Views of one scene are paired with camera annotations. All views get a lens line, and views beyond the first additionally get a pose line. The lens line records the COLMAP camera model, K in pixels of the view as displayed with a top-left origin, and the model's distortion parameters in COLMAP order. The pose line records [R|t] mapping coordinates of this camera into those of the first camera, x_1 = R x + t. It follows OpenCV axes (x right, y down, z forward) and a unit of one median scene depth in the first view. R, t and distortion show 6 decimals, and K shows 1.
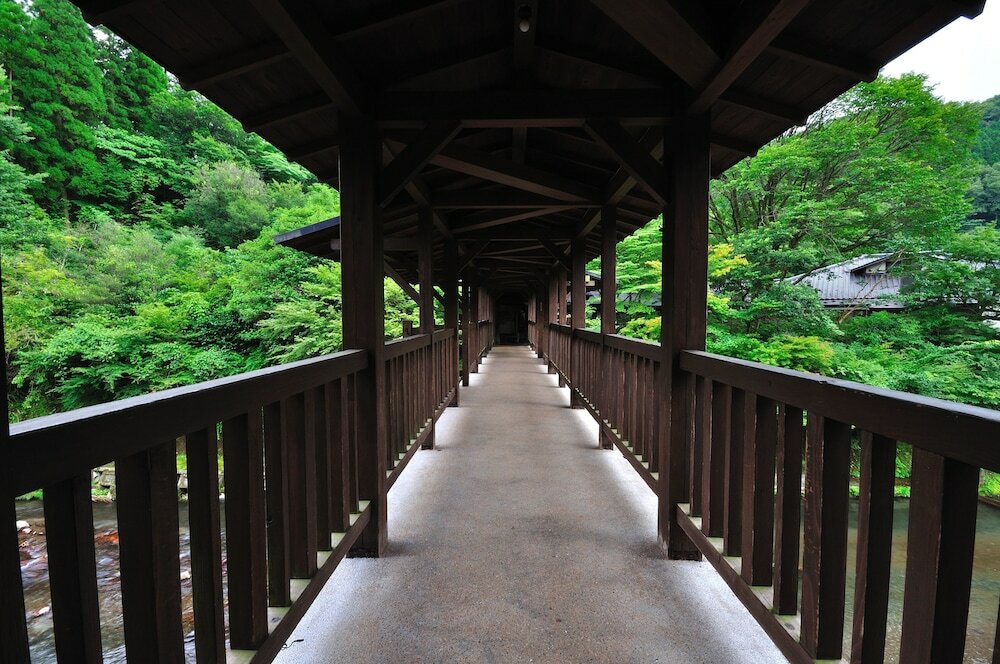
lens RADIAL K [[508.5, 0, 500.0], [0, 508.5, 332.0], [0, 0, 1]] dist [-0.000036, -0.000150]
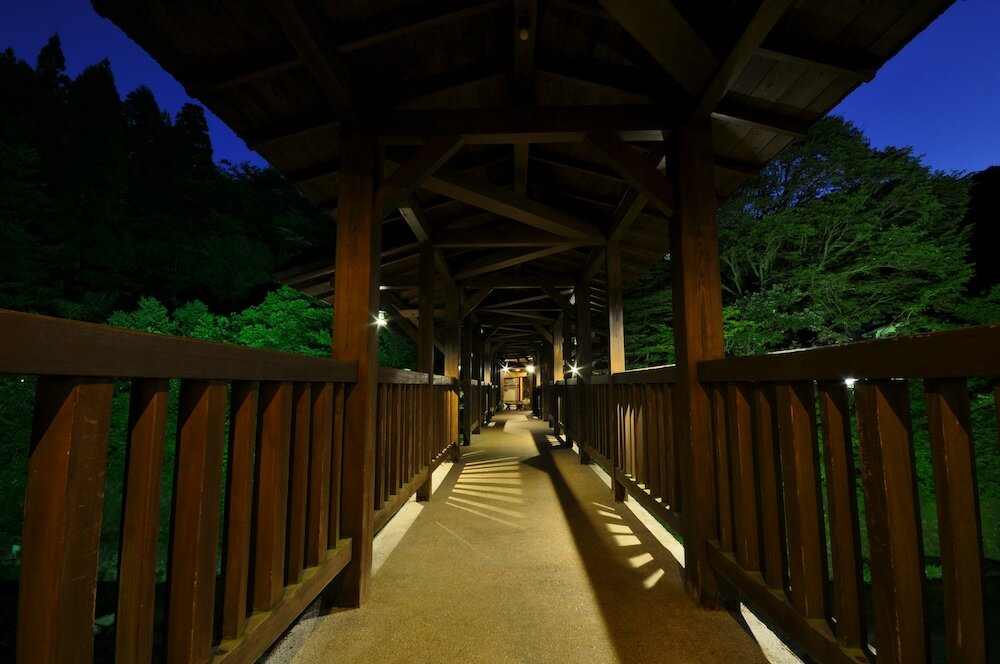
lens RADIAL K [[508.5, 0, 500.0], [0, 508.5, 332.0], [0, 0, 1]] dist [-0.000036, -0.000150]
pose [[0.999951, -0.002644, -0.009515, 0.006336], [0.000994, 0.985534, -0.169476, 0.124283], [0.009826, 0.169458, 0.985488, 0.078554]]
